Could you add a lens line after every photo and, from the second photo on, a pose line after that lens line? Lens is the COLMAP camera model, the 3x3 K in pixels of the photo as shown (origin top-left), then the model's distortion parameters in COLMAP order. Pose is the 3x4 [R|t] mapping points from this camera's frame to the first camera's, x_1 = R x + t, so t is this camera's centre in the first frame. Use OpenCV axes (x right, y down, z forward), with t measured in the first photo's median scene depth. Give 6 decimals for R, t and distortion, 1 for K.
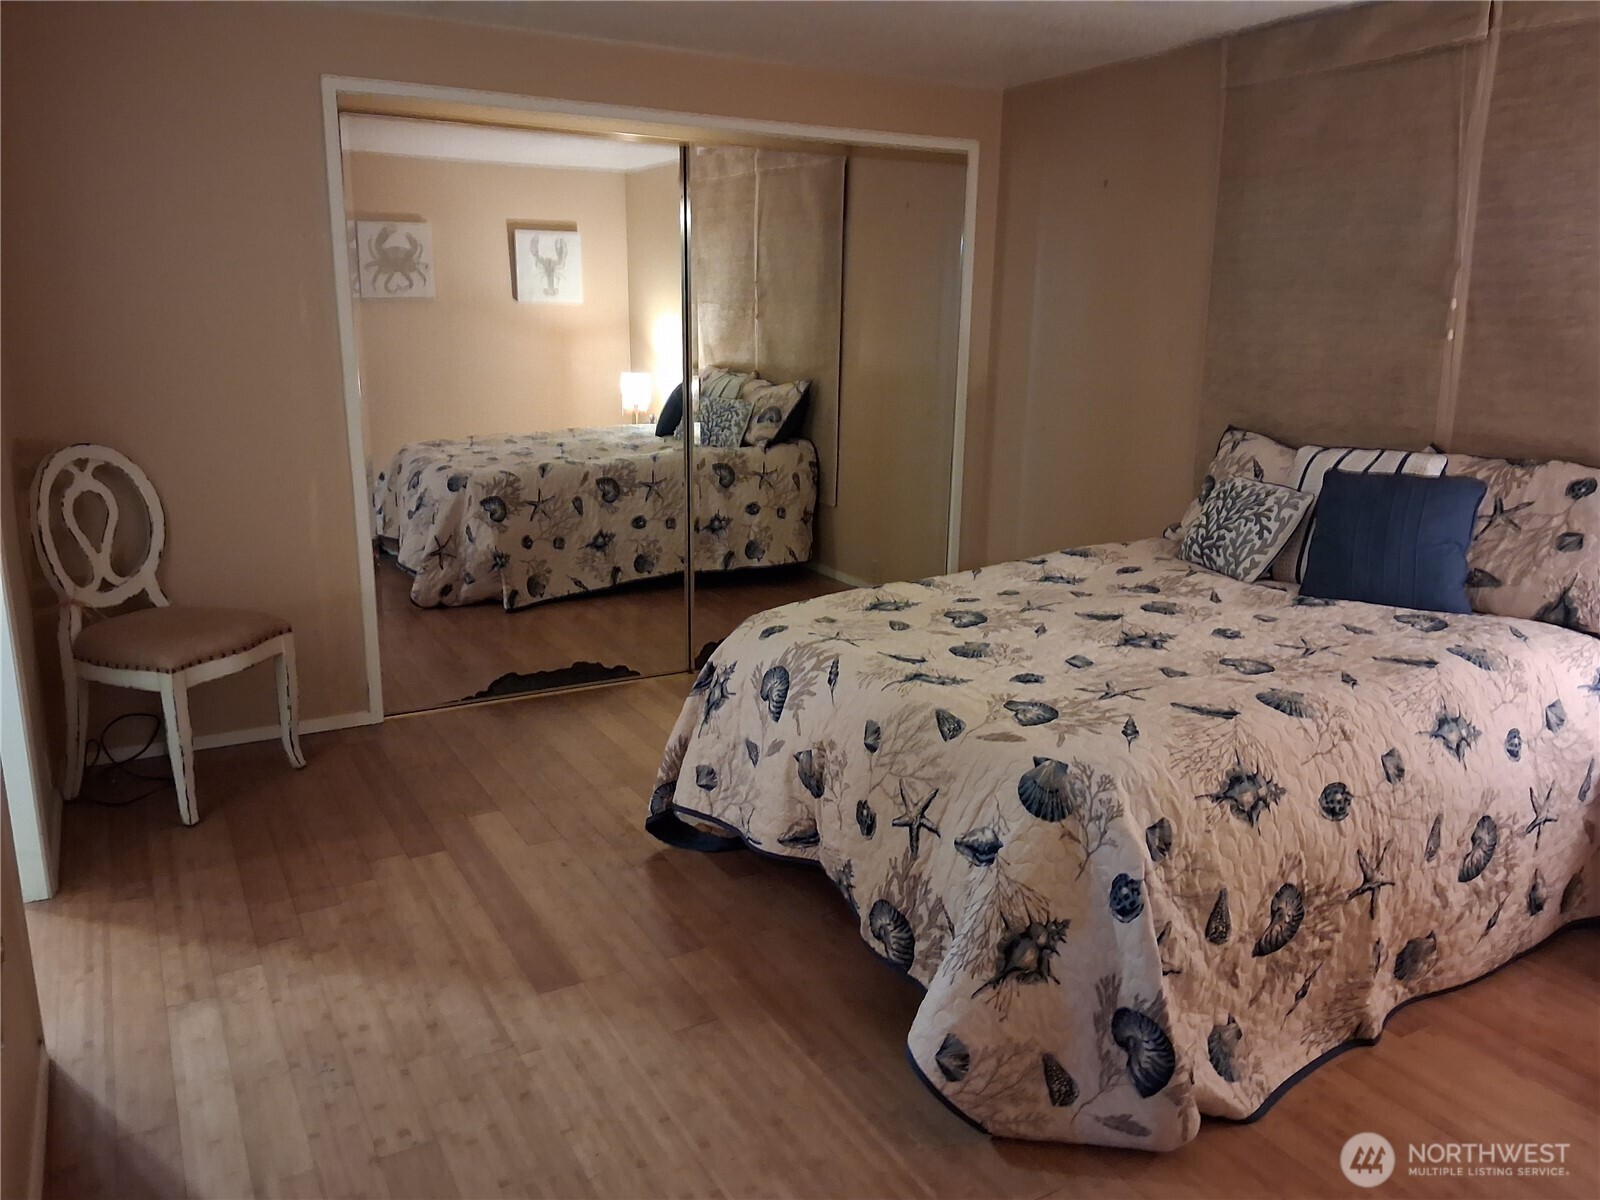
lens RADIAL K [[1208.5, 0, 808.3], [0, 1208.5, 603.9], [0, 0, 1]] dist [0.094322, -0.150234]
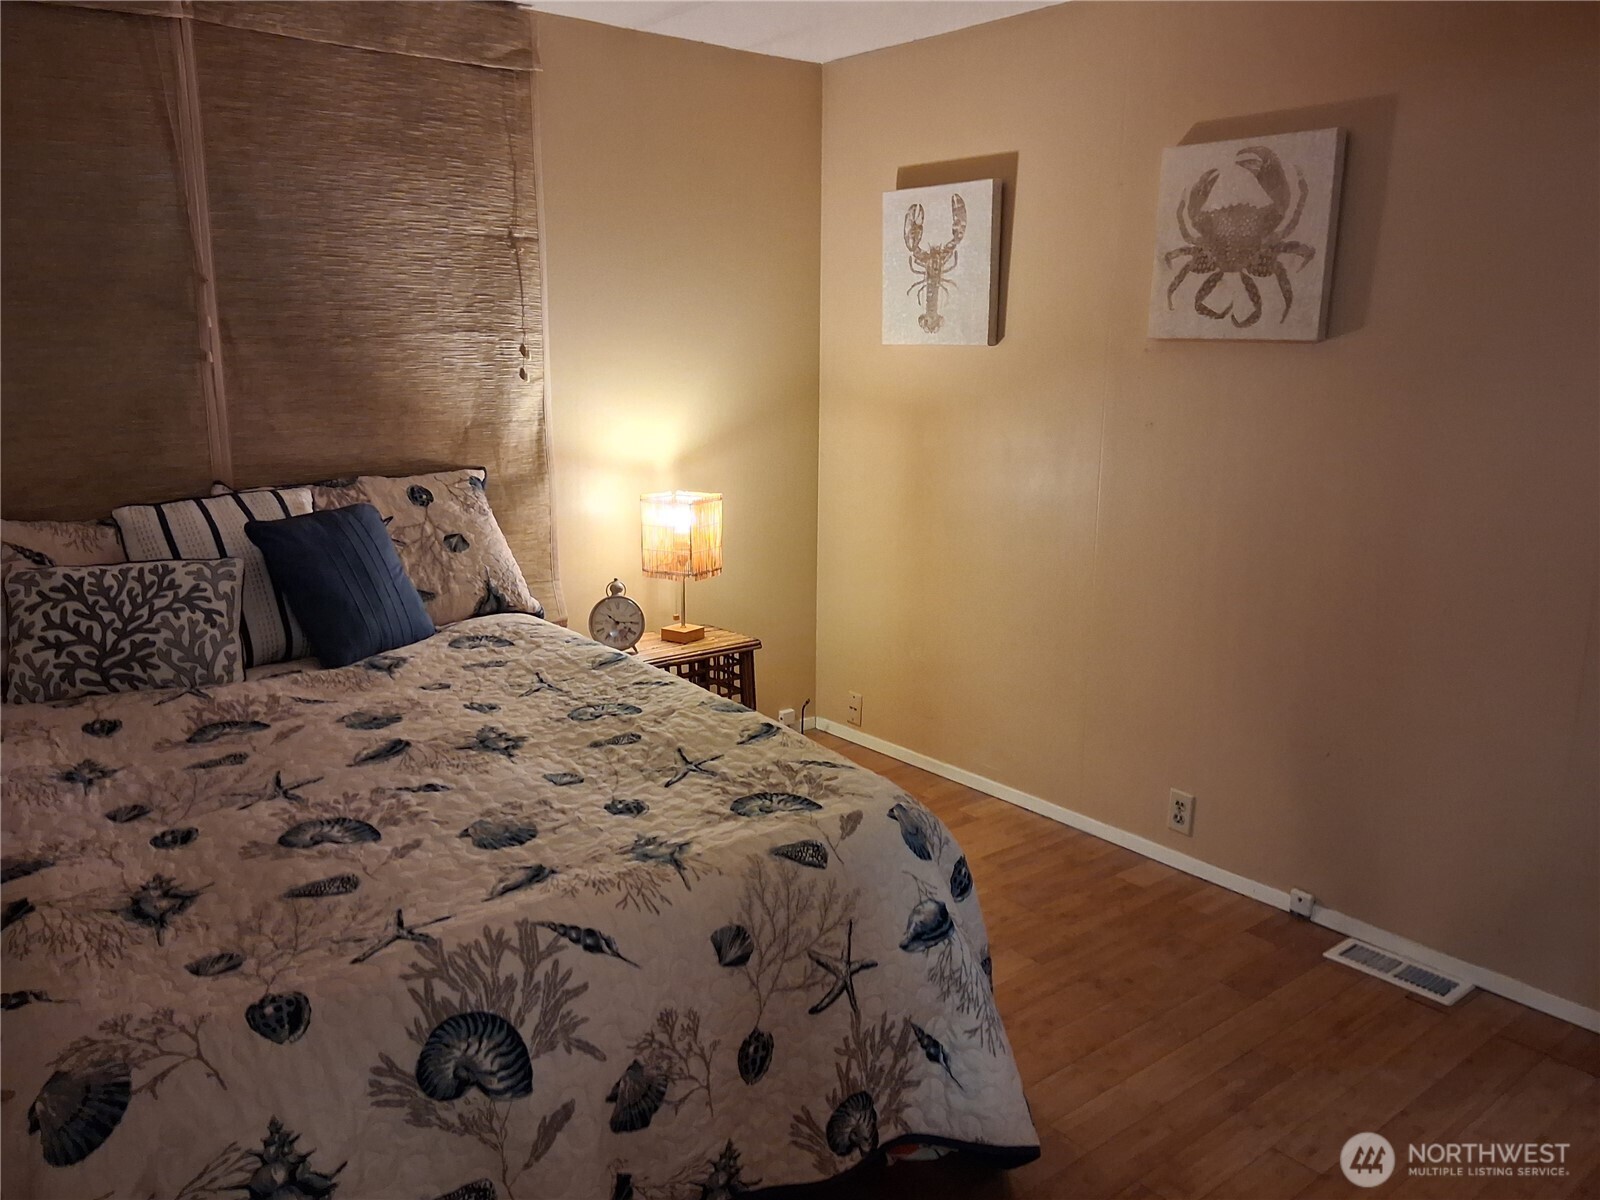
lens RADIAL K [[1208.5, 0, 816.4], [0, 1208.5, 593.3], [0, 0, 1]] dist [0.094322, -0.150234]
pose [[-0.168986, -0.211939, 0.962562, -0.472580], [0.221720, 0.943402, 0.246645, -0.196735], [-0.960356, 0.255098, -0.112430, 0.790516]]
